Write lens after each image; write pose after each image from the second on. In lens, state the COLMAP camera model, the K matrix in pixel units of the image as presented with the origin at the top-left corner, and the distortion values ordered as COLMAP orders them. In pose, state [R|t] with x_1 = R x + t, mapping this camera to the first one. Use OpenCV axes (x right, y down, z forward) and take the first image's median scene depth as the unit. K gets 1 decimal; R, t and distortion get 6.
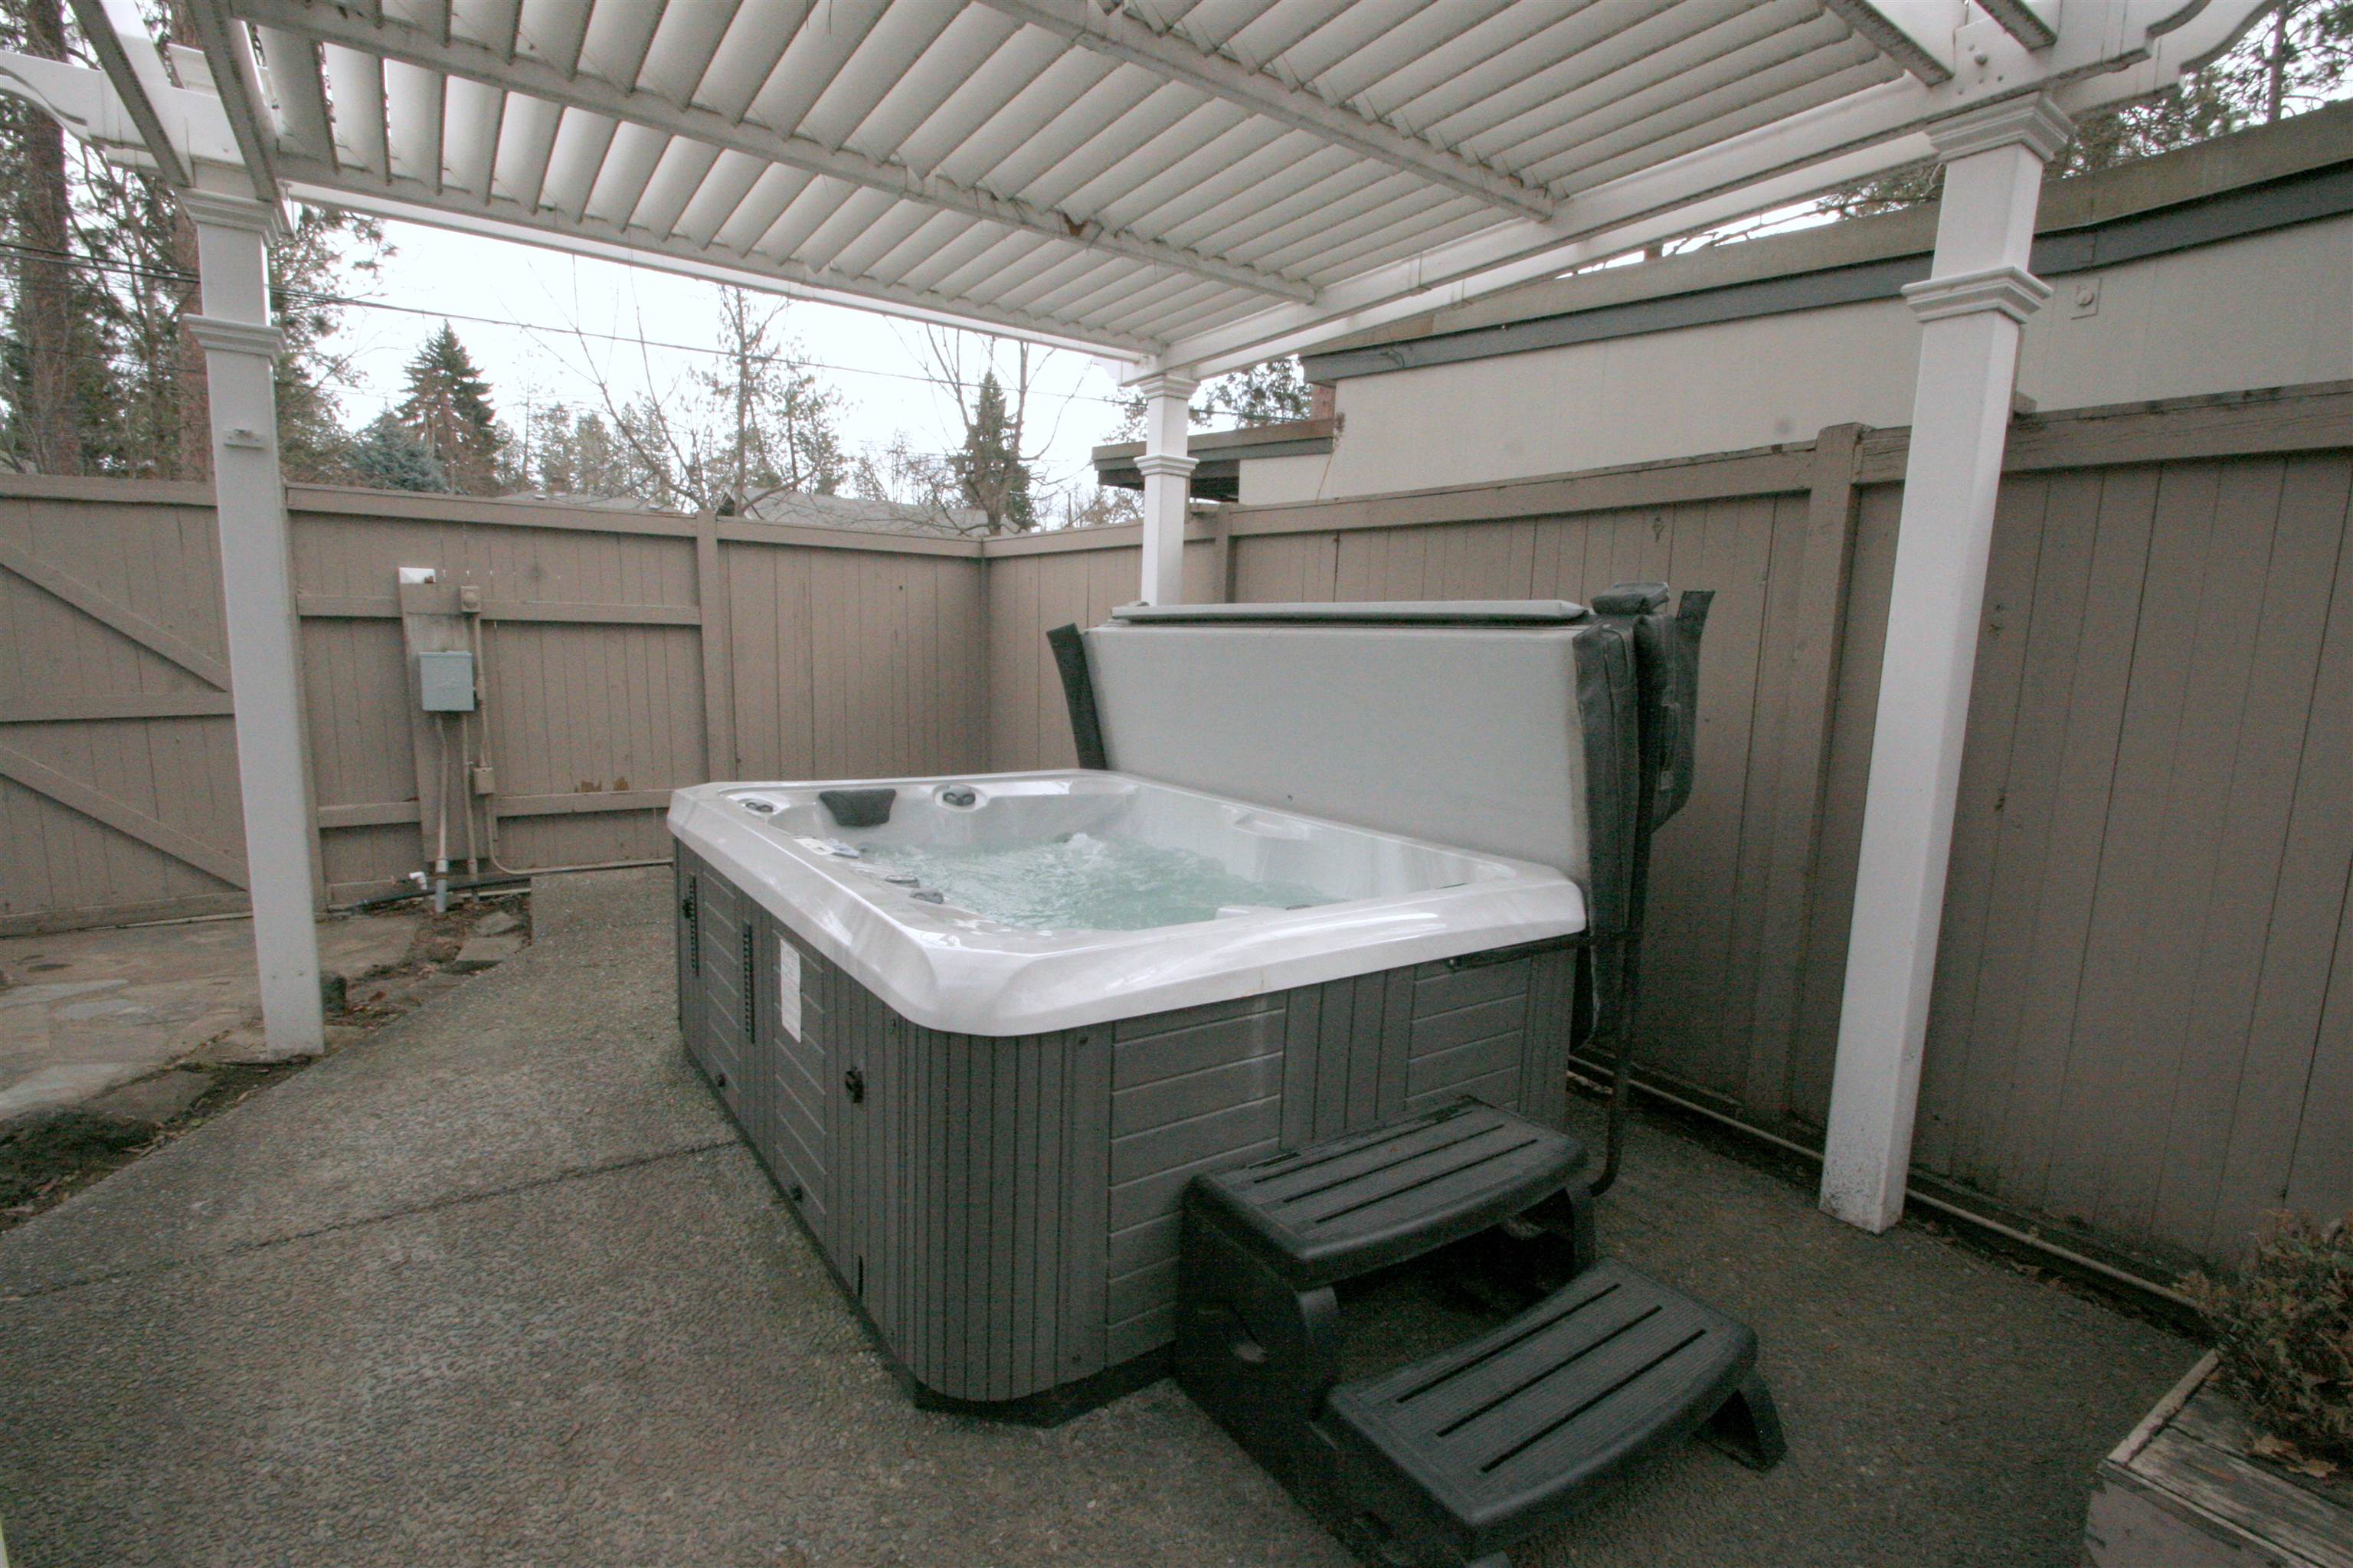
lens RADIAL K [[1091.5, 0, 1210.2], [0, 1091.5, 796.5], [0, 0, 1]] dist [0.006099, -0.013619]
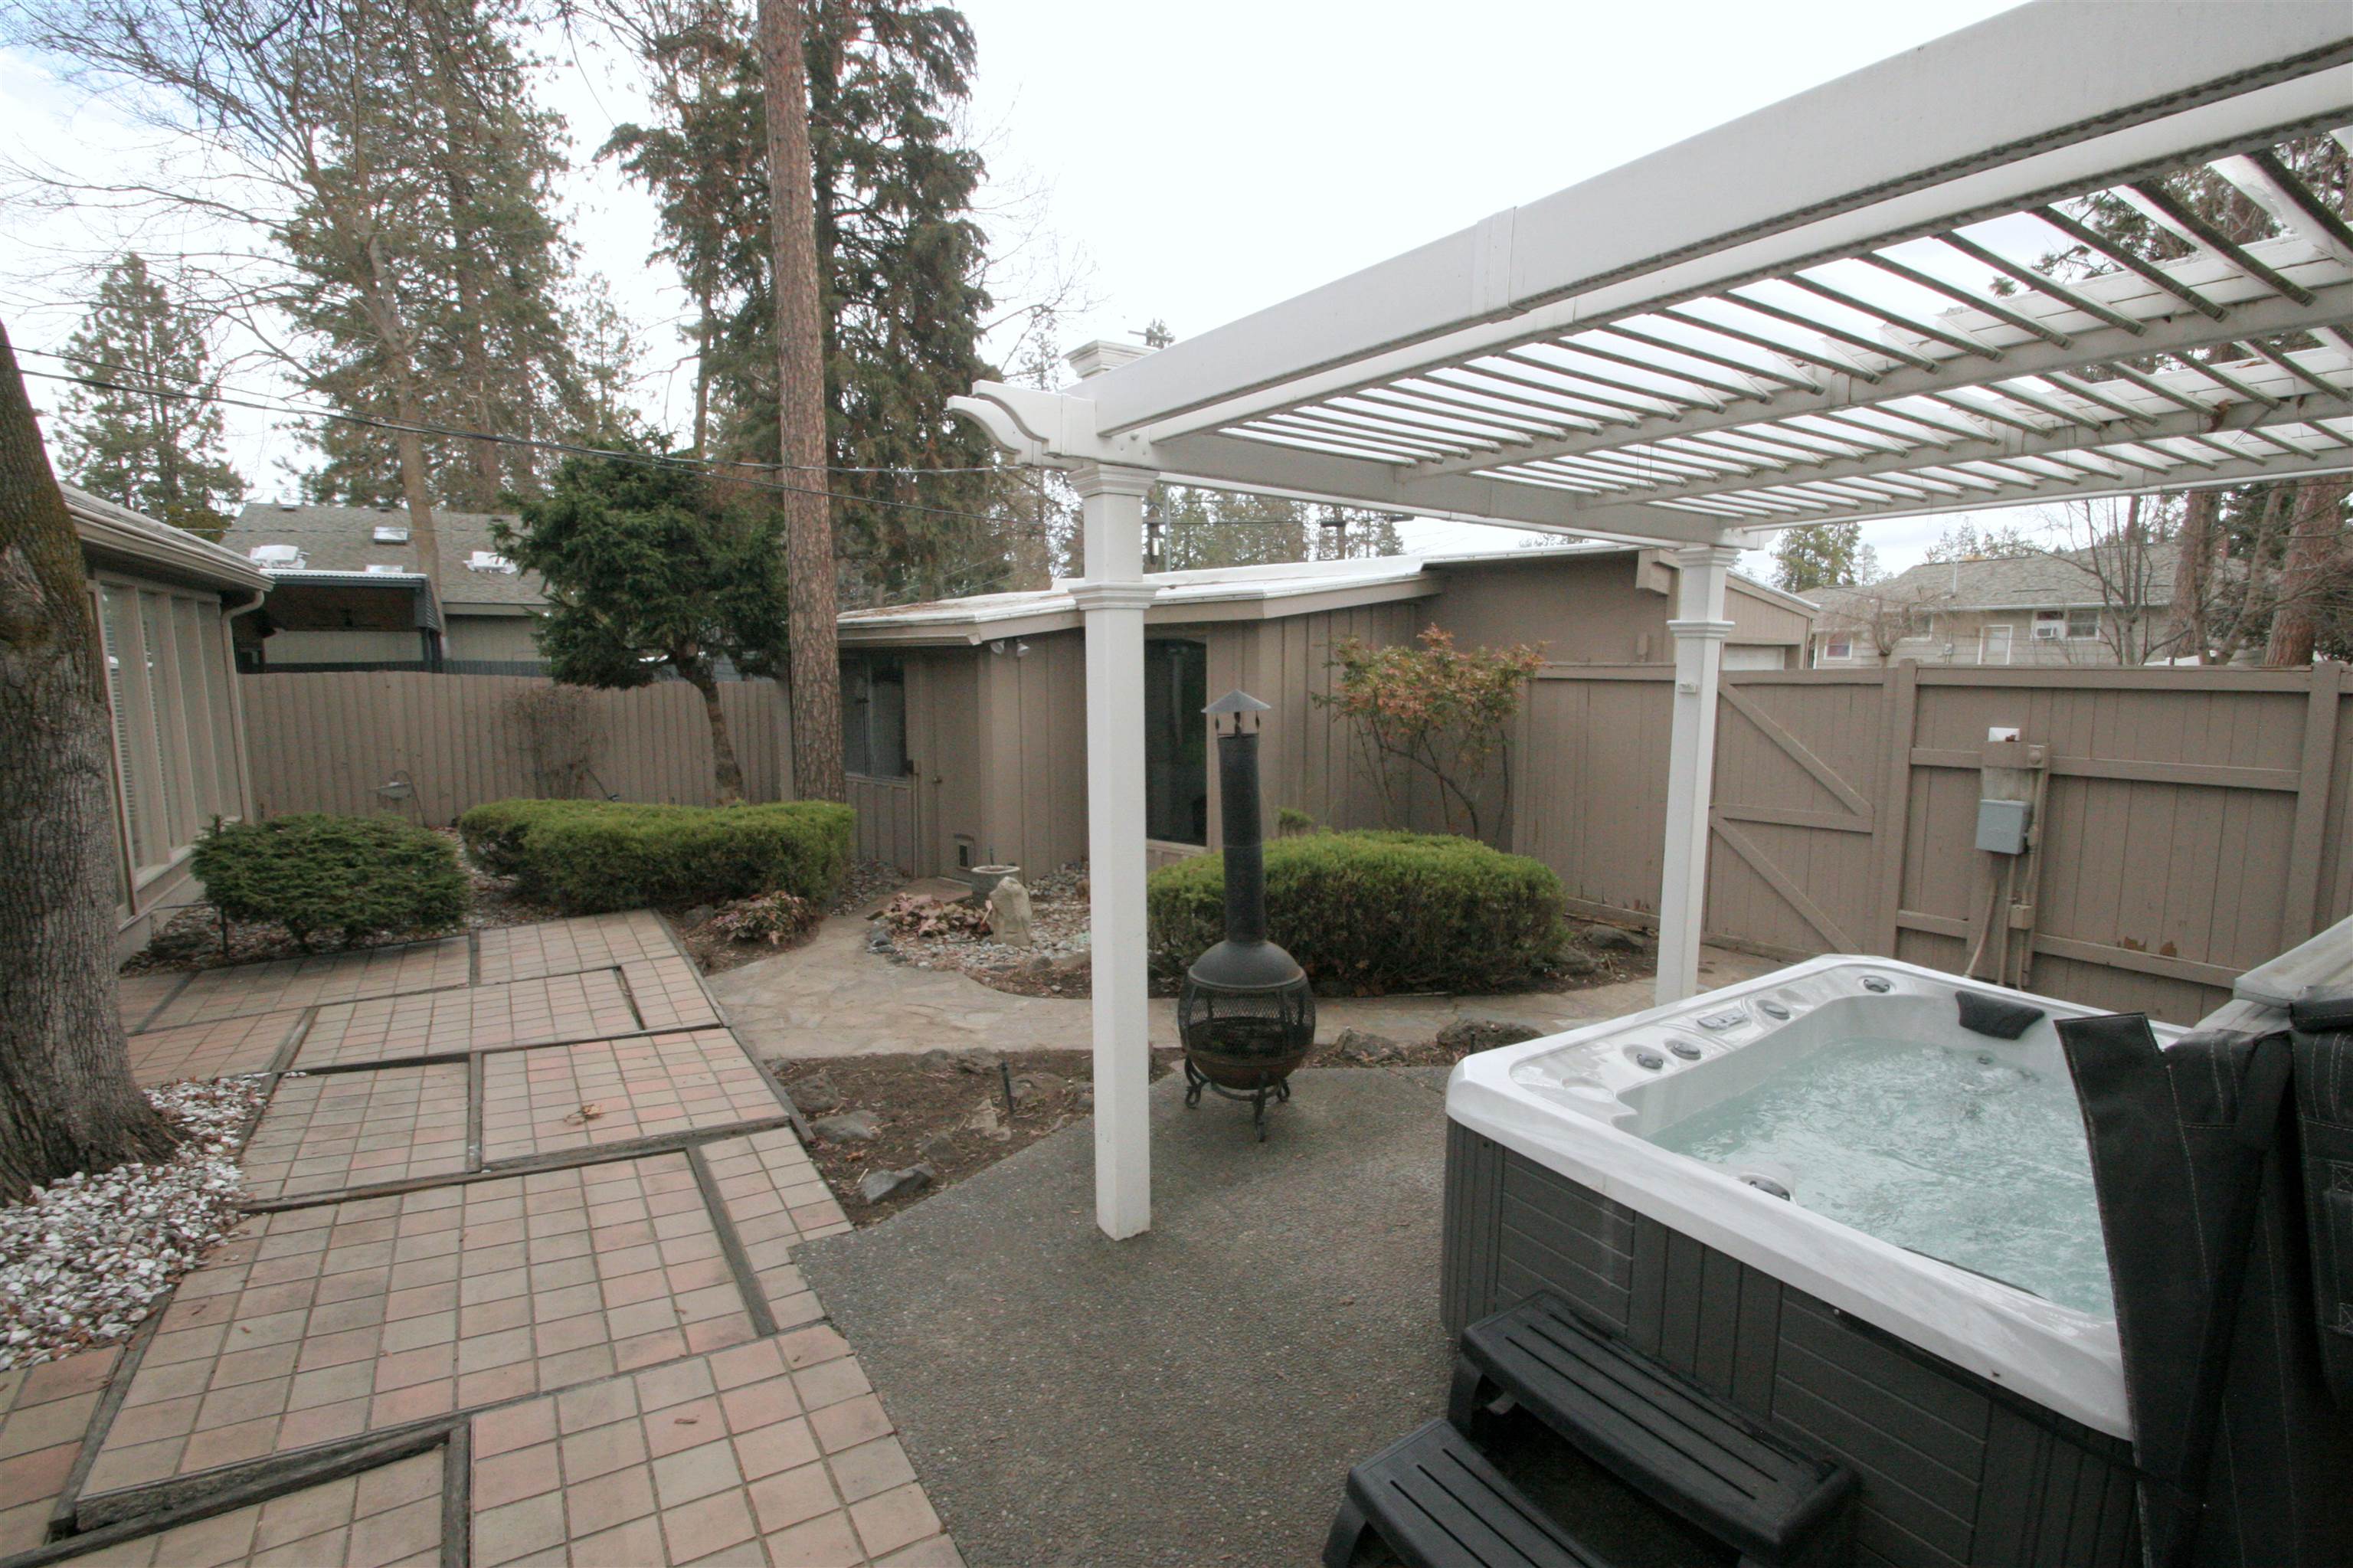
lens RADIAL K [[1091.5, 0, 1210.2], [0, 1091.5, 796.5], [0, 0, 1]] dist [0.006099, -0.013619]
pose [[-0.037105, 0.096452, -0.994646, 0.495010], [-0.144966, 0.984283, 0.100855, -0.132176], [0.988741, 0.147932, -0.022540, 0.185733]]
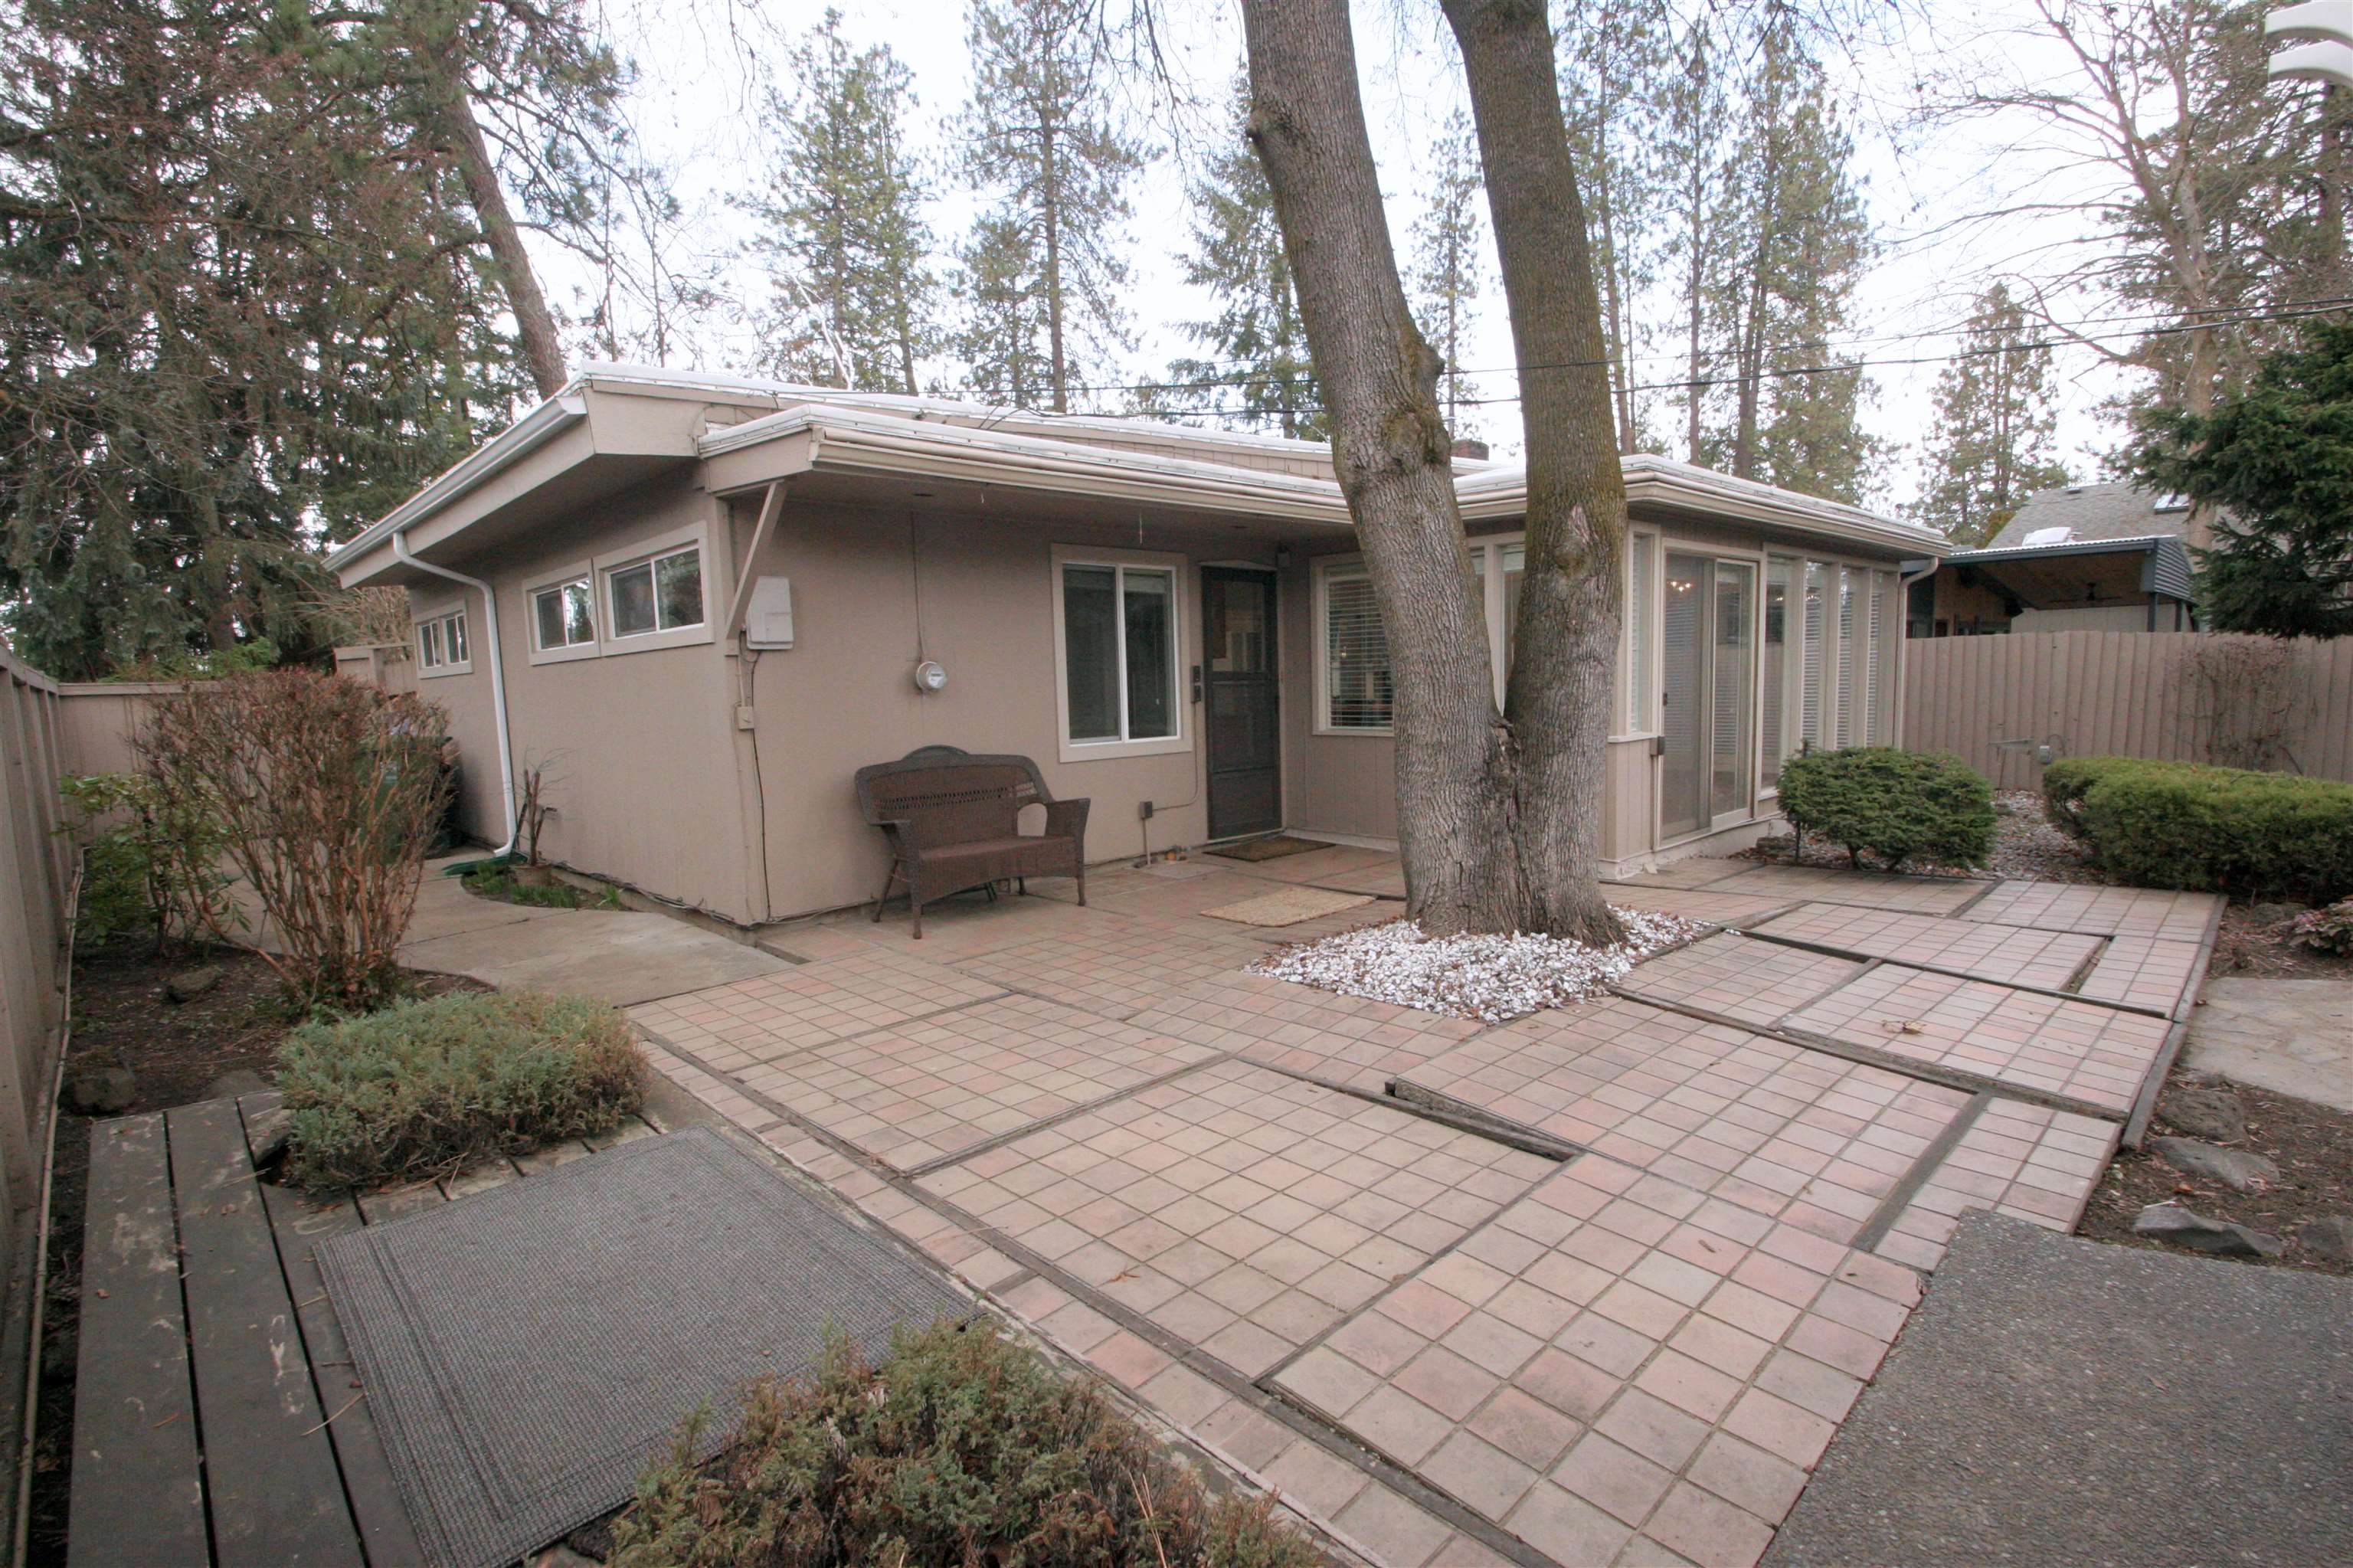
lens RADIAL K [[1115.9, 0, 1175.6], [0, 1115.9, 801.5], [0, 0, 1]] dist [0.001580, -0.013710]
pose [[-0.990444, 0.012586, -0.137338, 0.345323], [-0.021766, 0.969080, 0.245785, -0.089557], [0.136185, 0.246425, -0.959546, 0.405750]]
